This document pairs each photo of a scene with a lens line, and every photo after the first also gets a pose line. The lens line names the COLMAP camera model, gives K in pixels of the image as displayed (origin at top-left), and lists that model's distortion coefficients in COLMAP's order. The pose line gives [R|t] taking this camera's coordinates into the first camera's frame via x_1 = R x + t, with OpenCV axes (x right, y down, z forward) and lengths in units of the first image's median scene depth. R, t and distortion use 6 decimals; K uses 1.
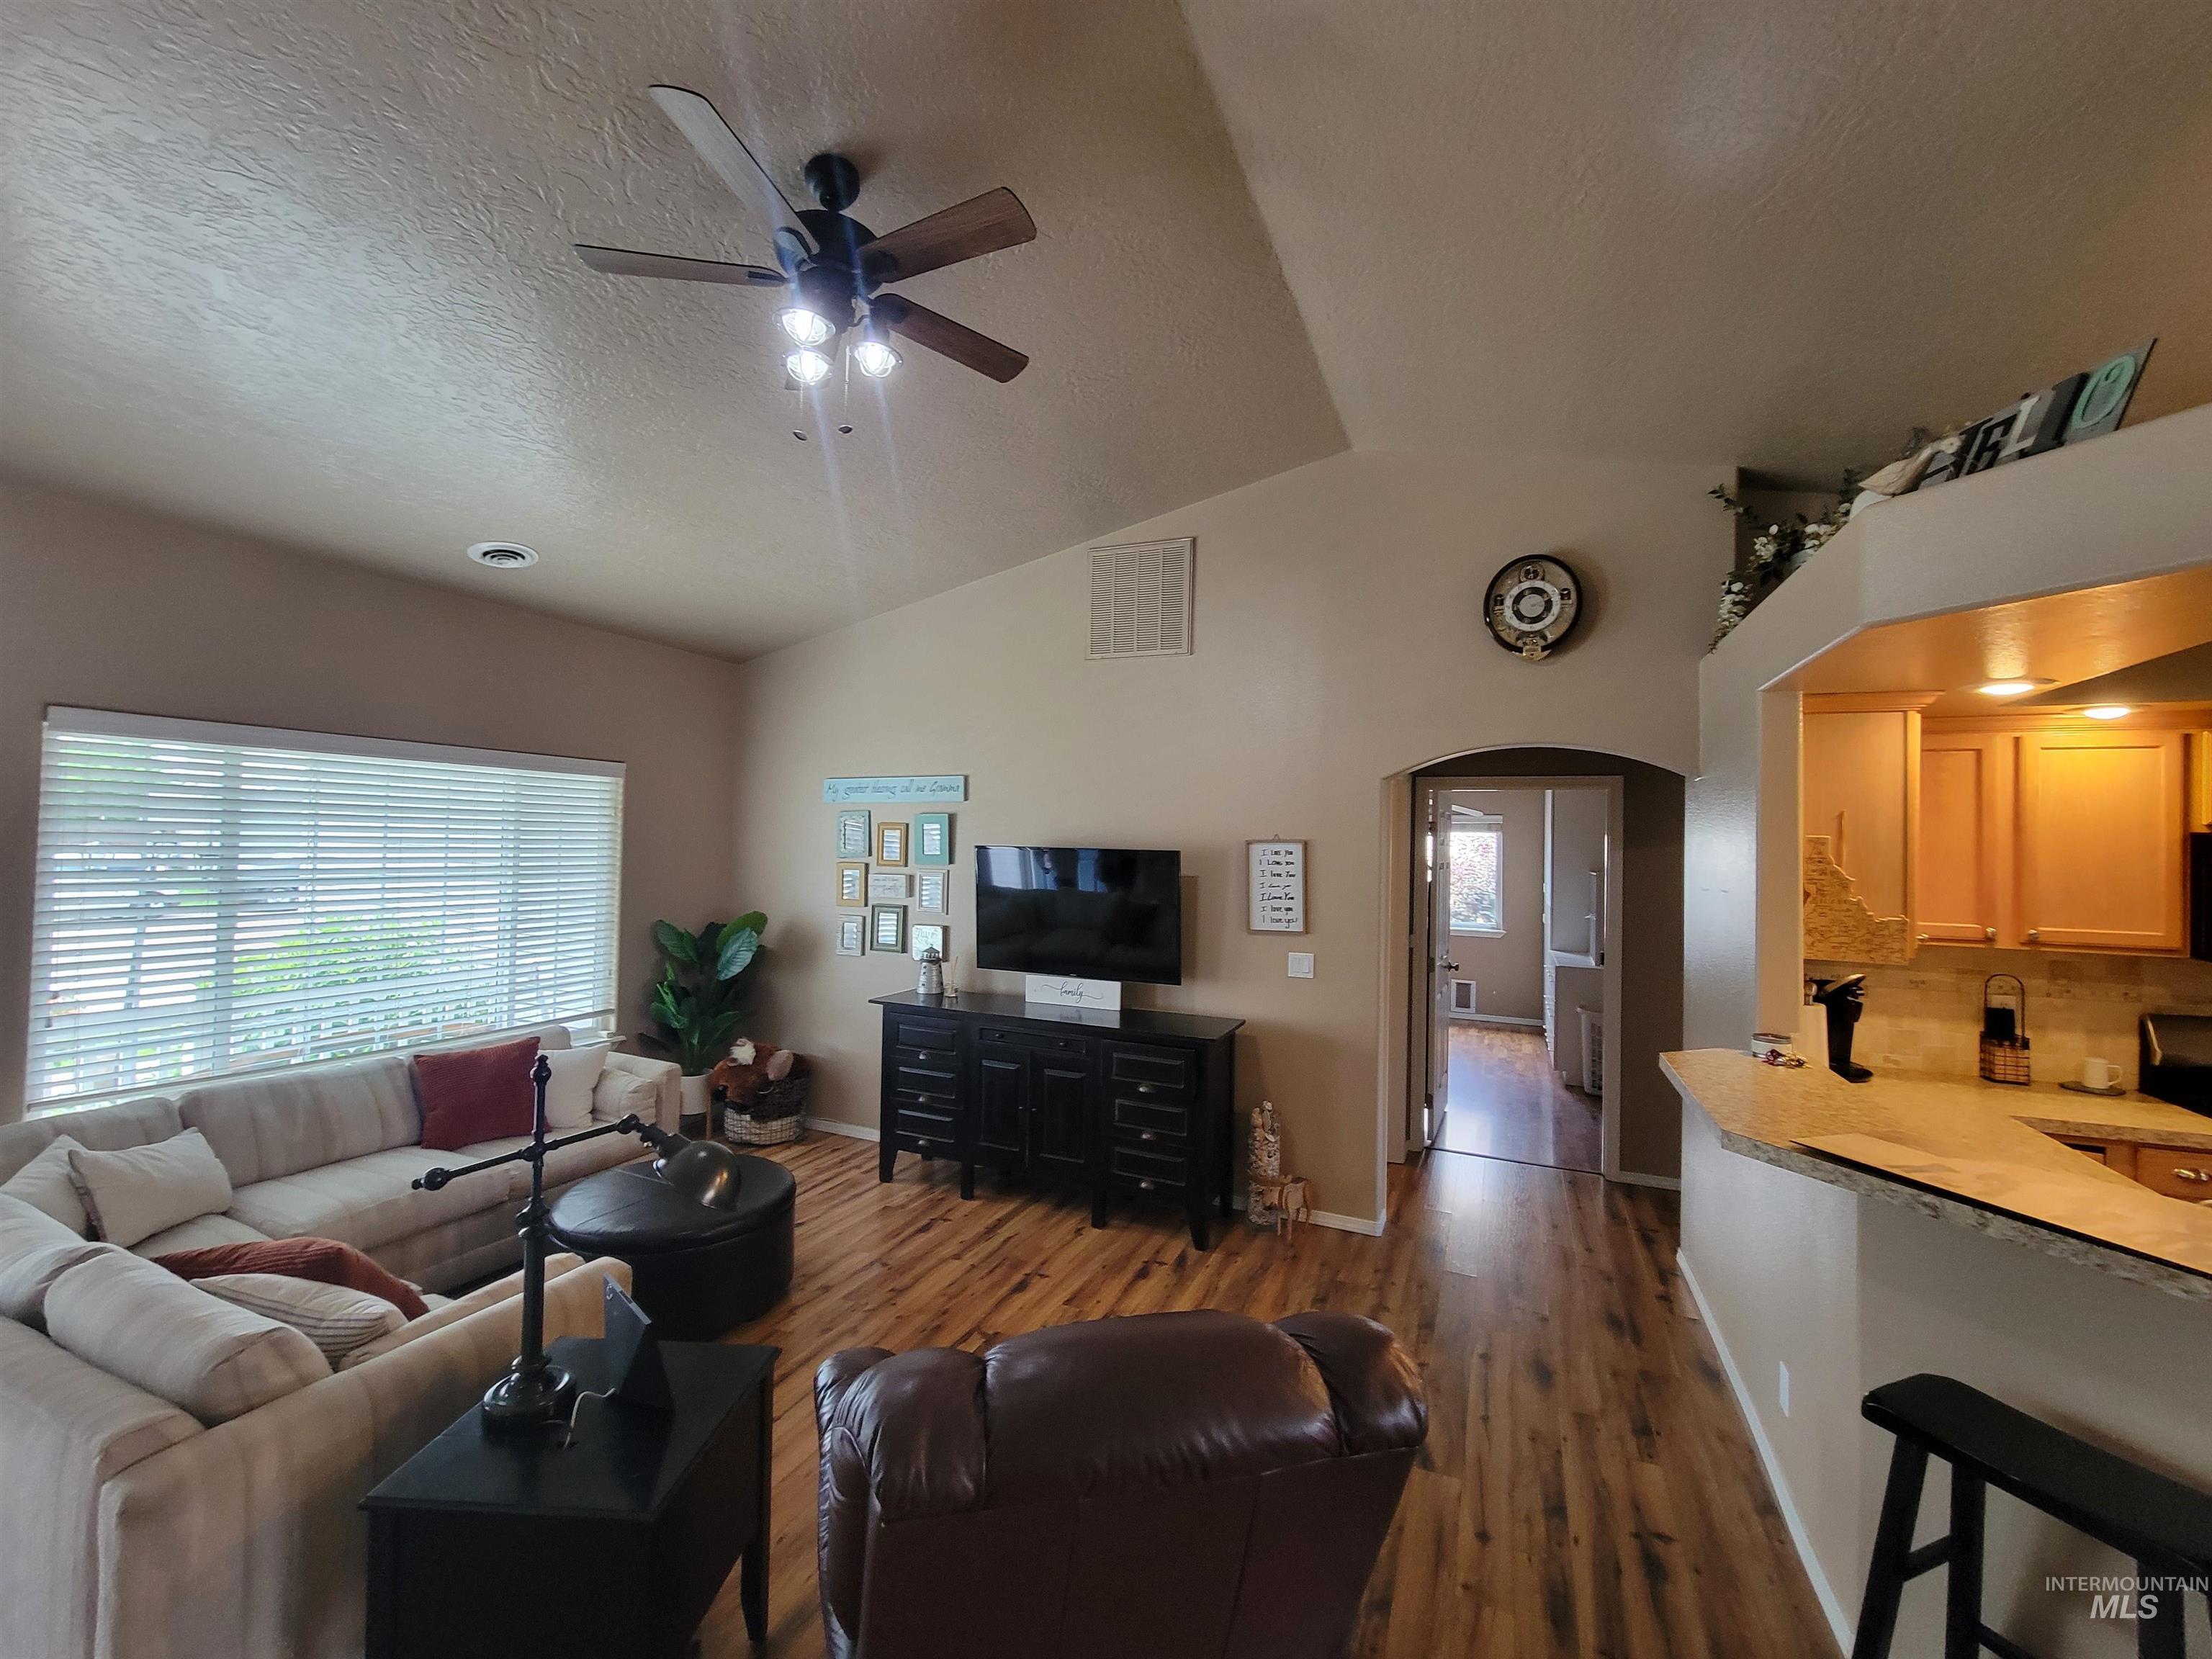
lens RADIAL K [[898.6, 0, 1118.2], [0, 898.6, 829.4], [0, 0, 1]] dist [-0.001342, -0.001108]
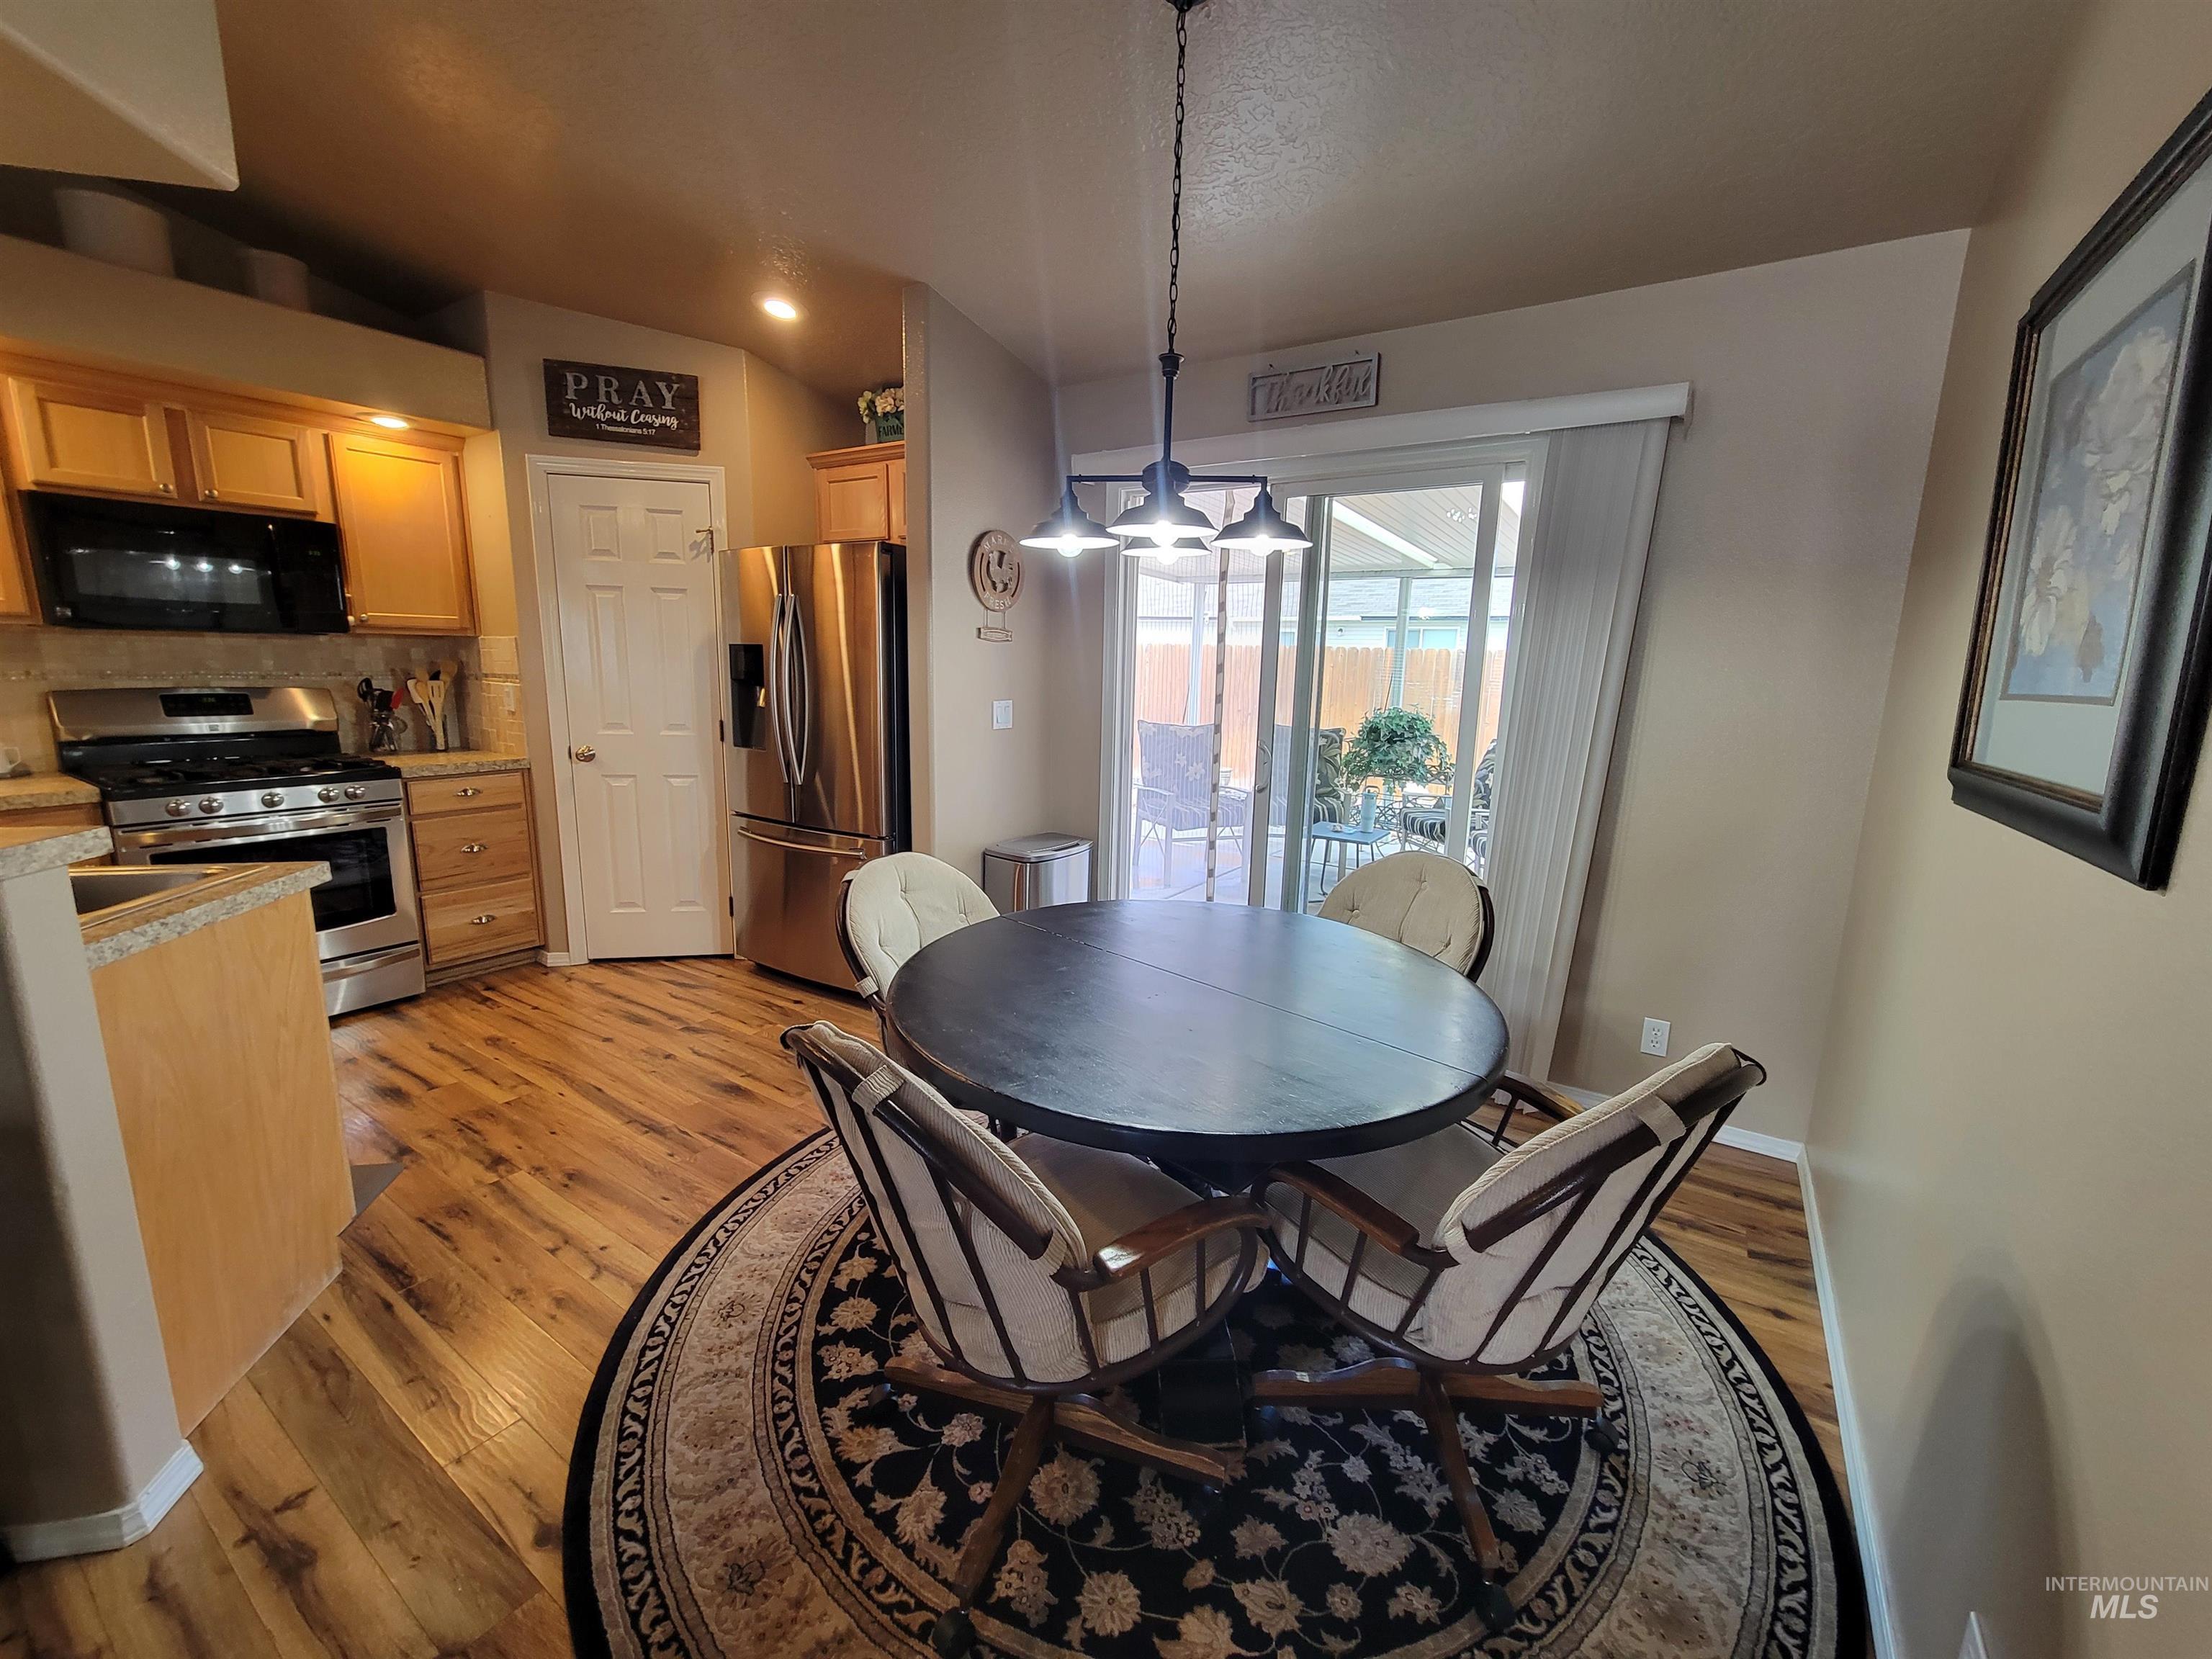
lens RADIAL K [[898.6, 0, 1108.4], [0, 898.6, 828.5], [0, 0, 1]] dist [-0.001342, -0.001108]
pose [[0.161054, -0.203562, 0.965725, 0.307559], [-0.038605, 0.976450, 0.212261, 0.085293], [-0.986190, -0.071467, 0.149403, -0.247066]]
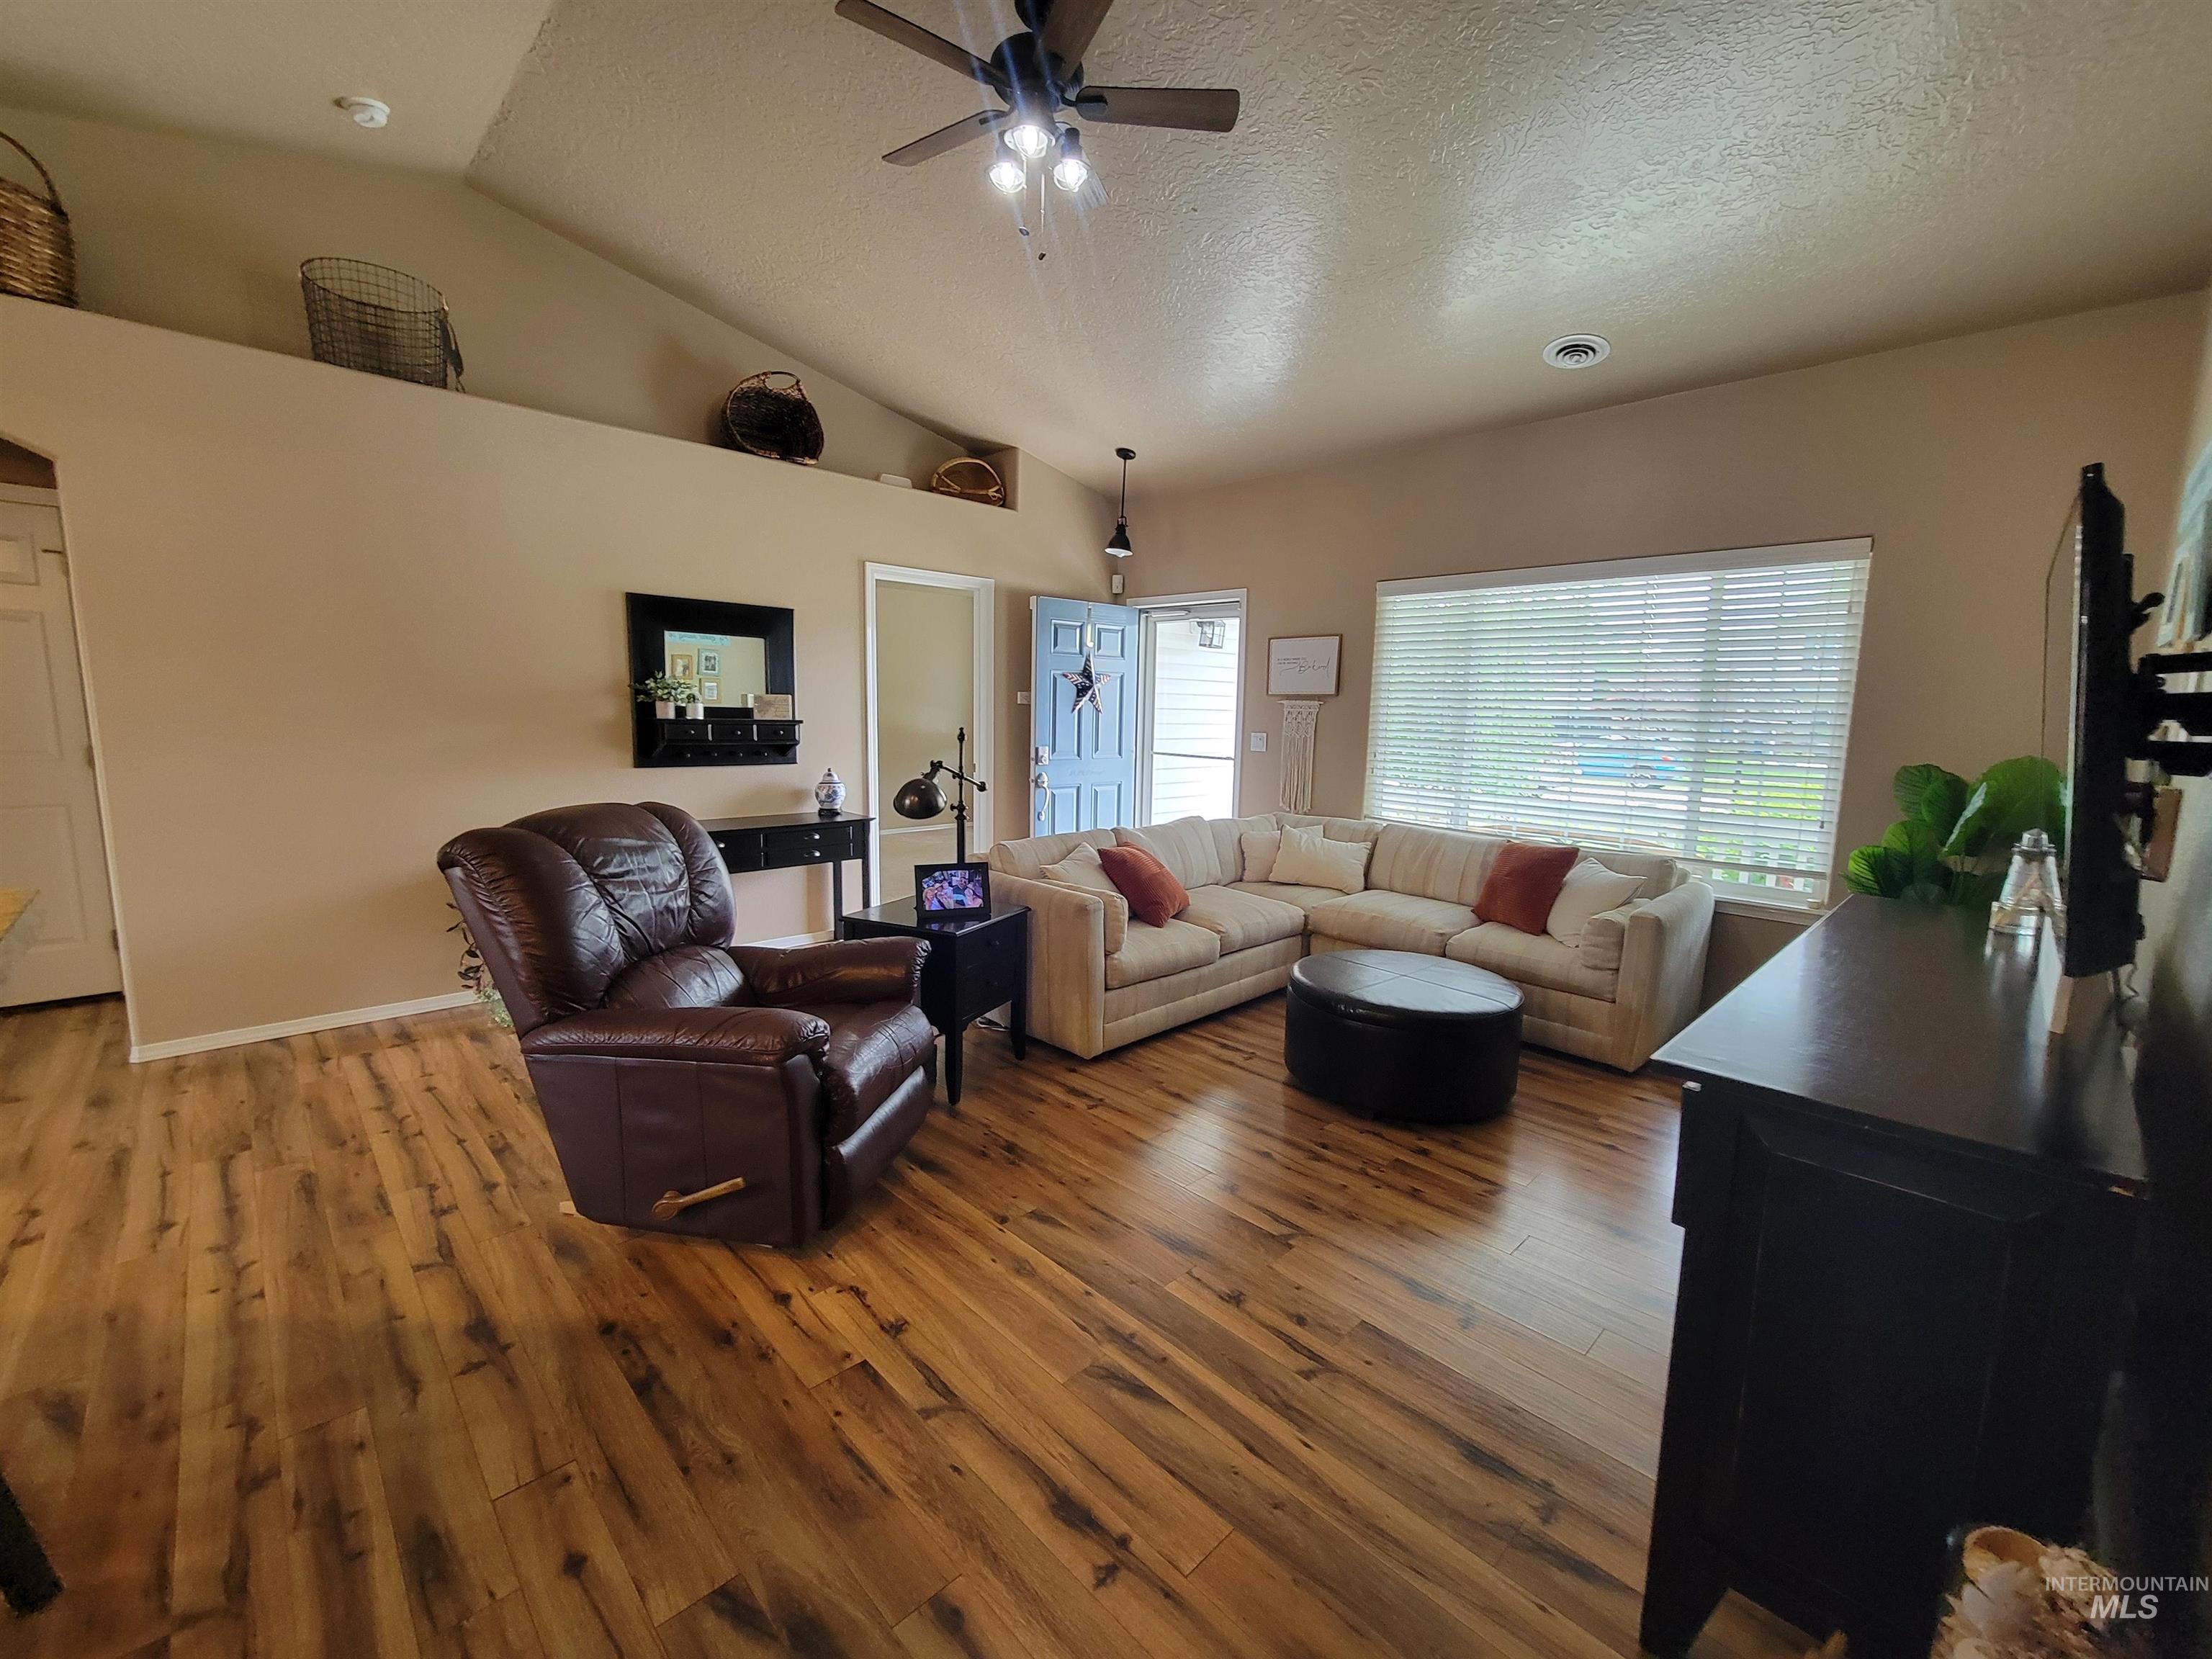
lens RADIAL K [[898.6, 0, 1106.3], [0, 898.6, 834.4], [0, 0, 1]] dist [-0.001342, -0.001108]
pose [[-0.374544, 0.103064, -0.921463, 0.484516], [-0.014479, 0.993032, 0.116954, 0.115157], [0.927096, 0.057146, -0.370442, 0.943674]]
